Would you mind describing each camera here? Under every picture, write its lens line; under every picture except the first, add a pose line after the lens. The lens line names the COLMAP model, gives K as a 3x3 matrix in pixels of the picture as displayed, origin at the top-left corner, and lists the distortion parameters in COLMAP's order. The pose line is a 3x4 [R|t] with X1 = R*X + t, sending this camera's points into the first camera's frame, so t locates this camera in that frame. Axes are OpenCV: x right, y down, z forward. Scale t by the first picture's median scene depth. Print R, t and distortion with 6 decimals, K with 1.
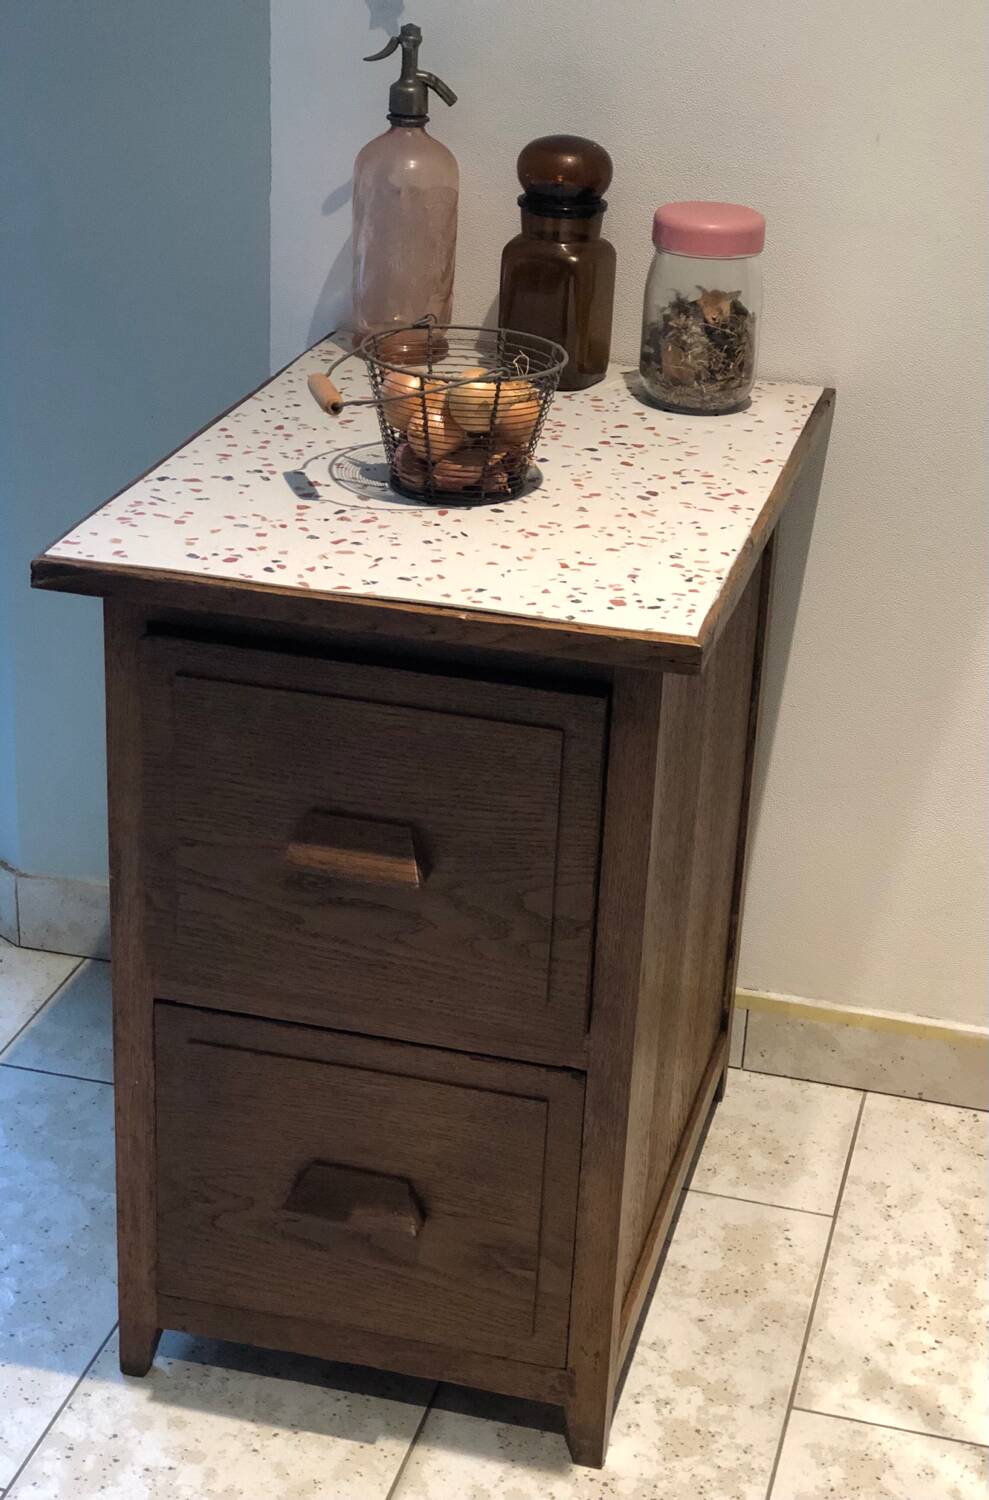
lens RADIAL K [[2431.5, 0, 554.7], [0, 2431.5, 779.4], [0, 0, 1]] dist [0.018945, 0.000000]
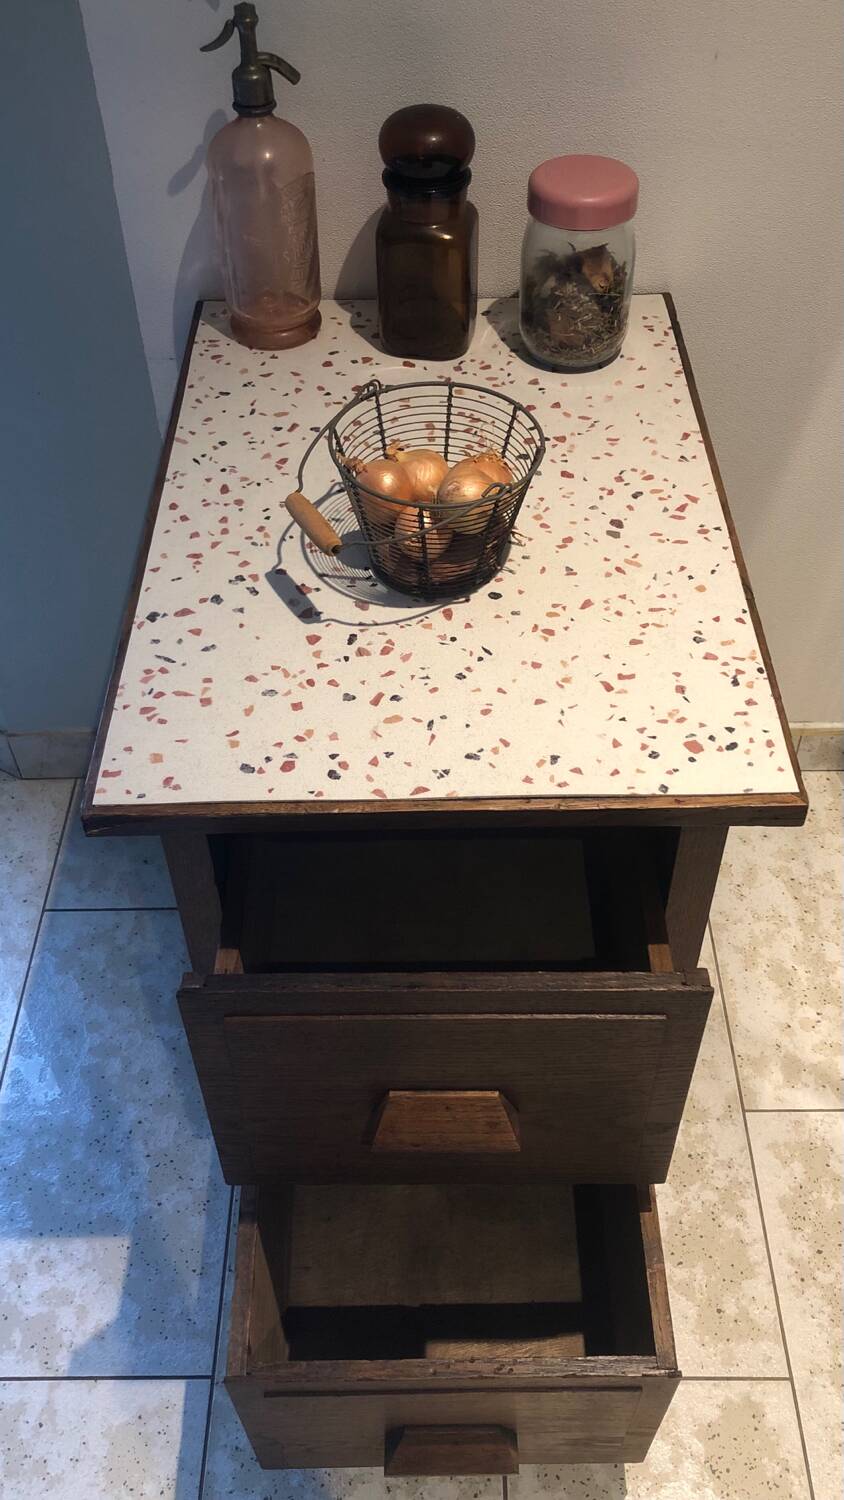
lens RADIAL K [[1310.8, 0, 417.3], [0, 1310.8, 729.8], [0, 0, 1]] dist [0.066339, -0.141479]
pose [[0.970205, -0.216115, 0.109532, -0.123627], [0.160052, 0.911069, 0.379918, -0.264342], [-0.181897, -0.351067, 0.918513, 0.465435]]
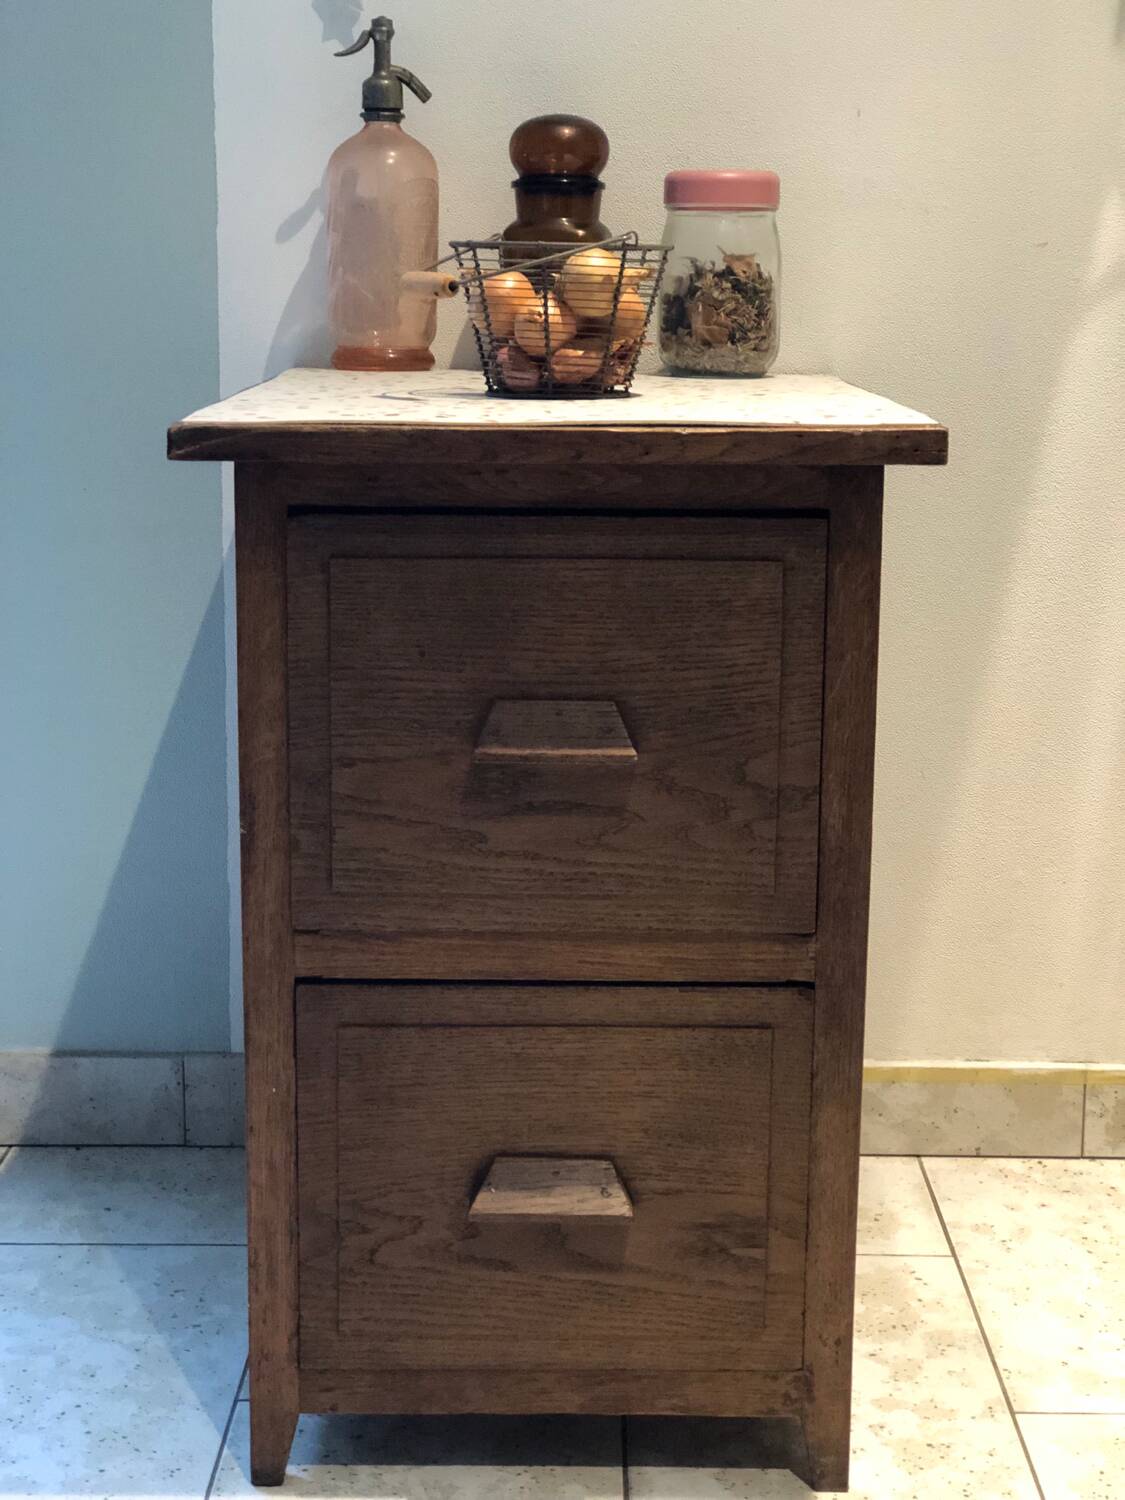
lens RADIAL K [[2452.2, 0, 587.2], [0, 2452.2, 762.1], [0, 0, 1]] dist [-0.005843, 0.000000]
pose [[0.970500, -0.088464, 0.224284, -0.249424], [0.134806, 0.970358, -0.200582, 0.201216], [-0.199891, 0.224899, 0.953658, 0.140987]]
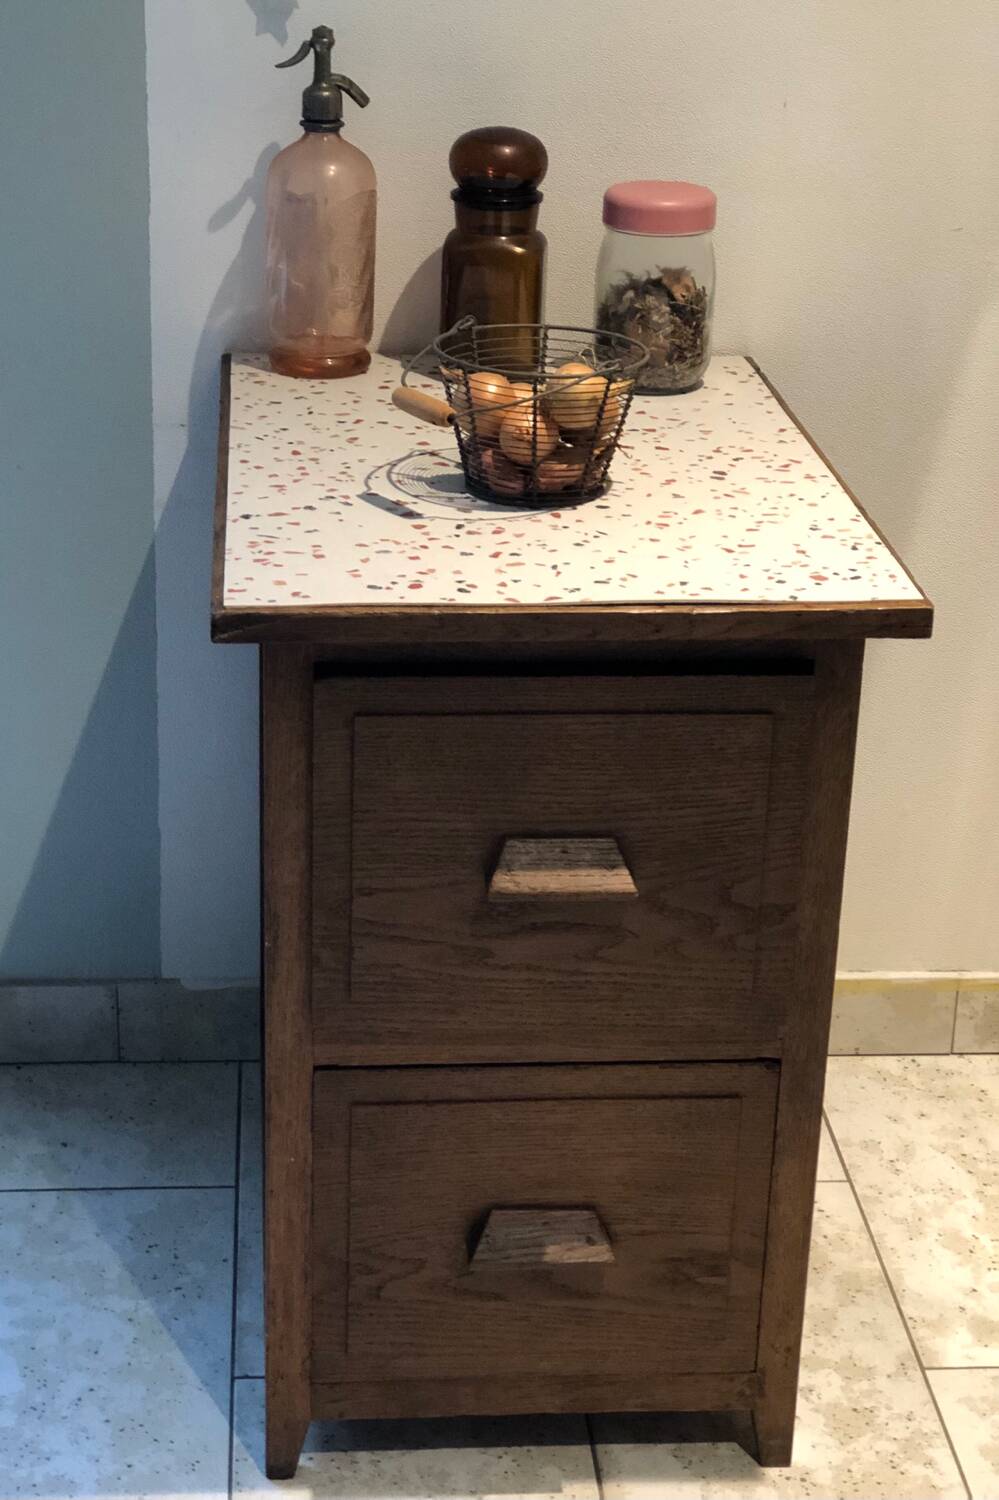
lens RADIAL K [[2557.7, 0, 430.6], [0, 2557.7, 723.3], [0, 0, 1]] dist [0.008973, 0.000000]
pose [[0.955490, -0.140032, 0.259674, -0.356082], [0.148138, 0.988896, -0.011809, -0.021992], [-0.255137, 0.049751, 0.965624, 0.030079]]
